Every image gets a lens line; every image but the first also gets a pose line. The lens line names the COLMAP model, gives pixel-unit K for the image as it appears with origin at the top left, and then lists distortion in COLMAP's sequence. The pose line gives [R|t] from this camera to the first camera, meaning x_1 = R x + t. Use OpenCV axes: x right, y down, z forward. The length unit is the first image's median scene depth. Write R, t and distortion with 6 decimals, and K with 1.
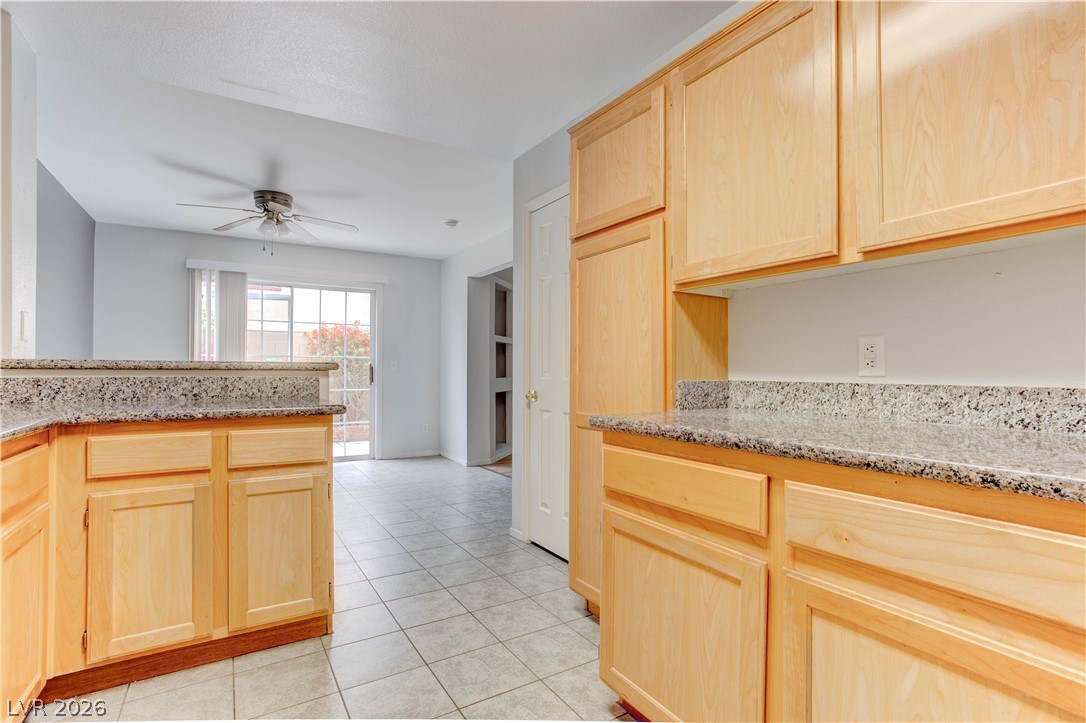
lens RADIAL K [[524.7, 0, 562.3], [0, 524.7, 366.8], [0, 0, 1]] dist [-0.038989, 0.019407]
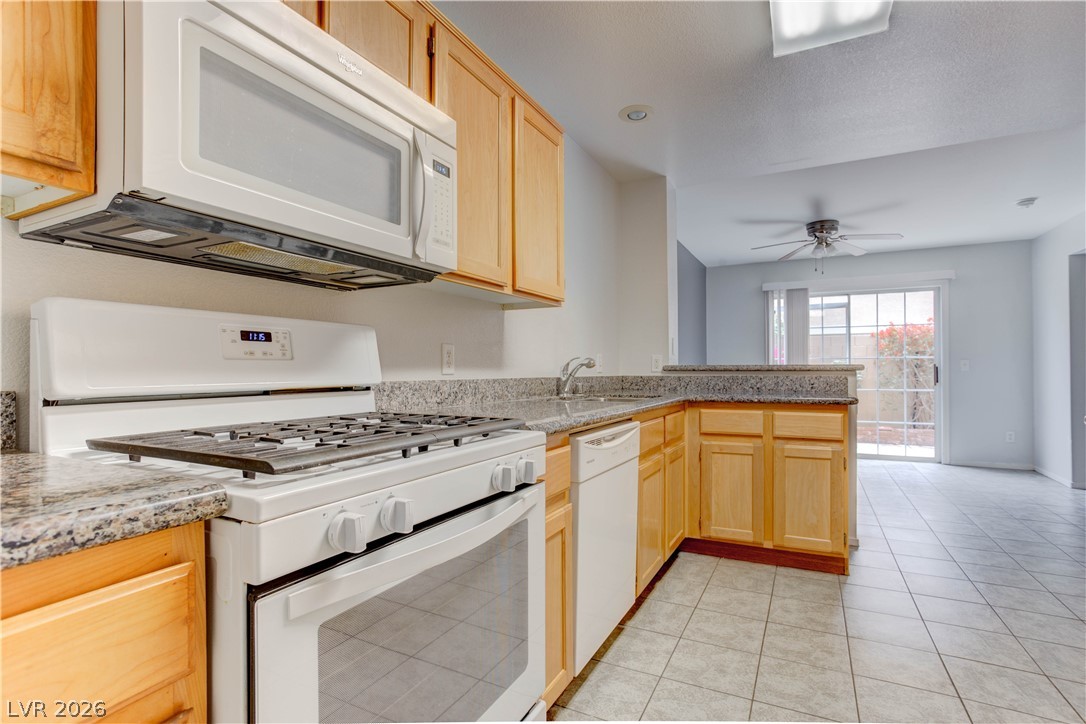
lens RADIAL K [[524.7, 0, 531.7], [0, 524.7, 368.2], [0, 0, 1]] dist [-0.038989, 0.019407]
pose [[0.482896, -0.008663, -0.875635, 0.286619], [0.010375, 0.999937, -0.004171, -0.002651], [0.875616, -0.007070, 0.482956, -0.288993]]
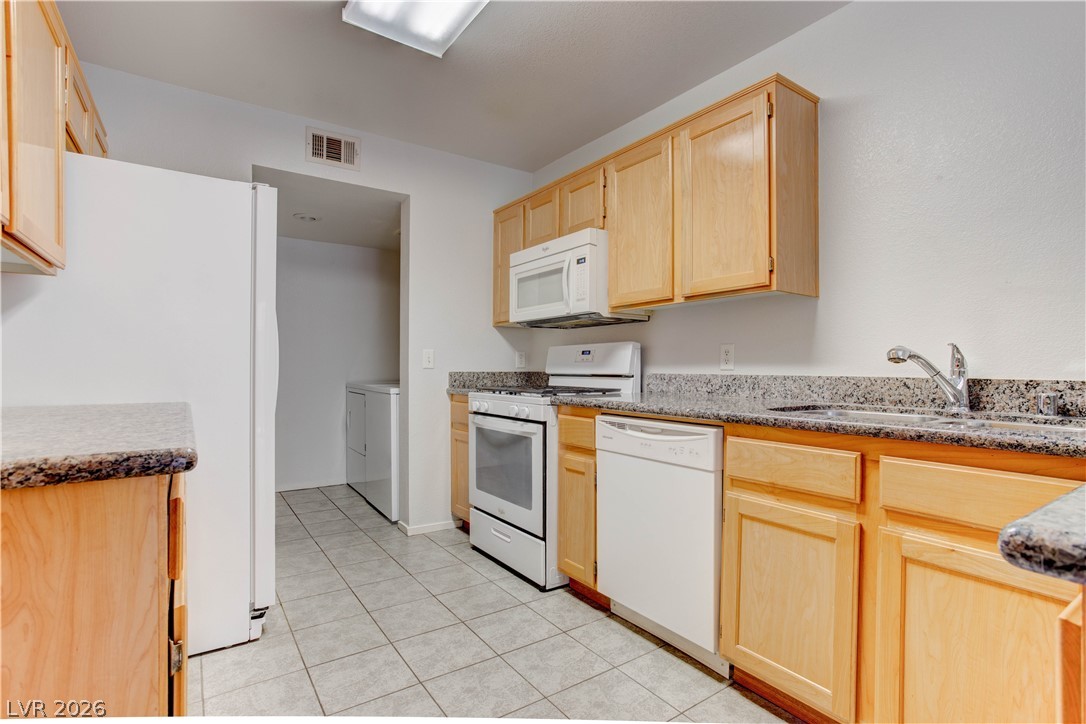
lens RADIAL K [[524.7, 0, 564.6], [0, 524.7, 368.4], [0, 0, 1]] dist [-0.038989, 0.019407]
pose [[-0.998303, -0.007717, -0.057713, -0.193781], [-0.007343, 0.999951, -0.006684, 0.009591], [0.057762, -0.006249, -0.998311, 1.088515]]
